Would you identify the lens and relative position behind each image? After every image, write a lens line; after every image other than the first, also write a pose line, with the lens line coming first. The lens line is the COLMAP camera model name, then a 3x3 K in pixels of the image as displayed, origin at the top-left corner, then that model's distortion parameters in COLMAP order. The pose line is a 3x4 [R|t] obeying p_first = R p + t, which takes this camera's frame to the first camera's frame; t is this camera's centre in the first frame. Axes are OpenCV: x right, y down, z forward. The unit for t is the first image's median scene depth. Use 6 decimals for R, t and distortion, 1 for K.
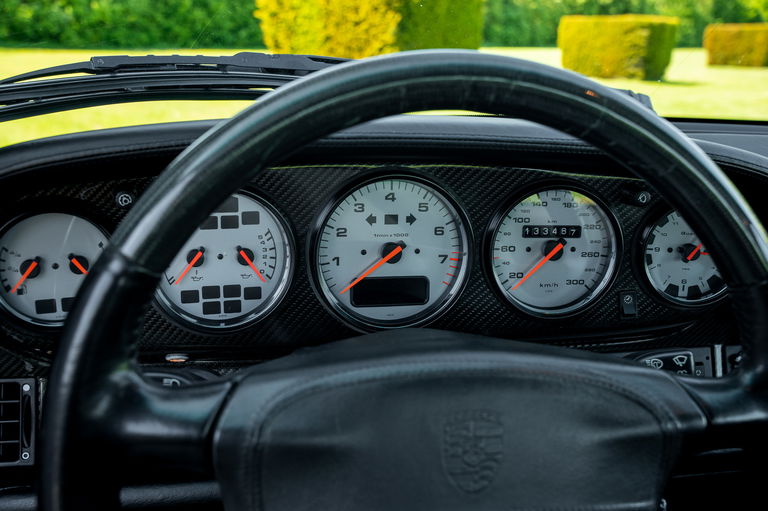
lens RADIAL K [[658.2, 0, 384.0], [0, 658.2, 255.5], [0, 0, 1]] dist [-0.074866, 0.006372]
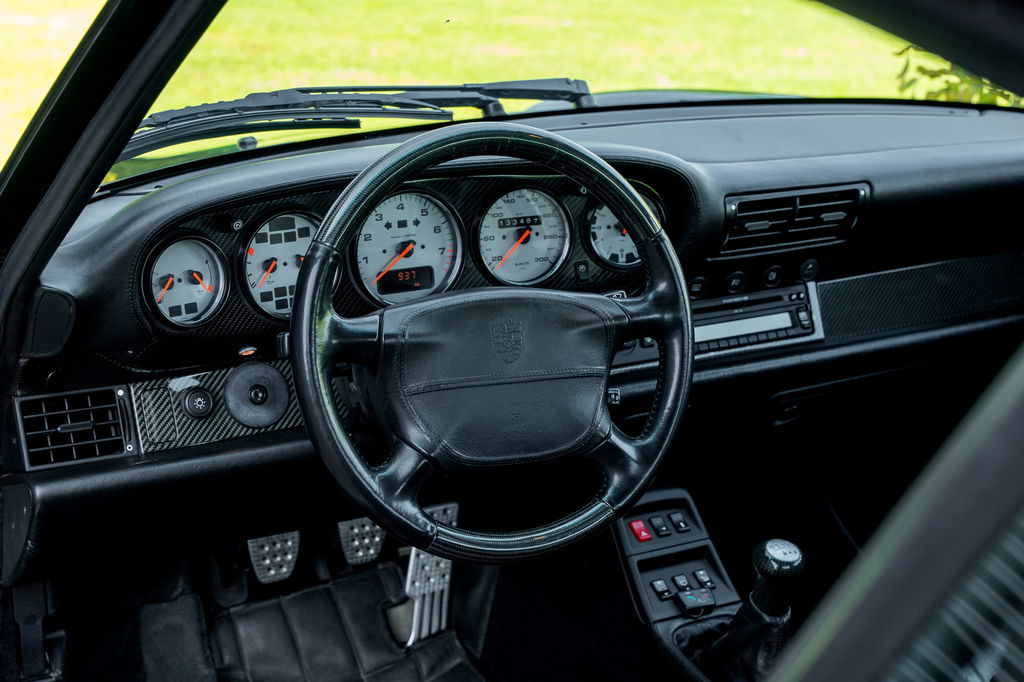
lens RADIAL K [[1509.4, 0, 512.0], [0, 1509.4, 341.0], [0, 0, 1]] dist [0.016758, 0.025893]
pose [[0.949632, -0.116853, 0.290765, -0.663480], [0.111247, 0.993148, 0.035796, 0.090183], [-0.292956, -0.001646, 0.956125, -1.874859]]
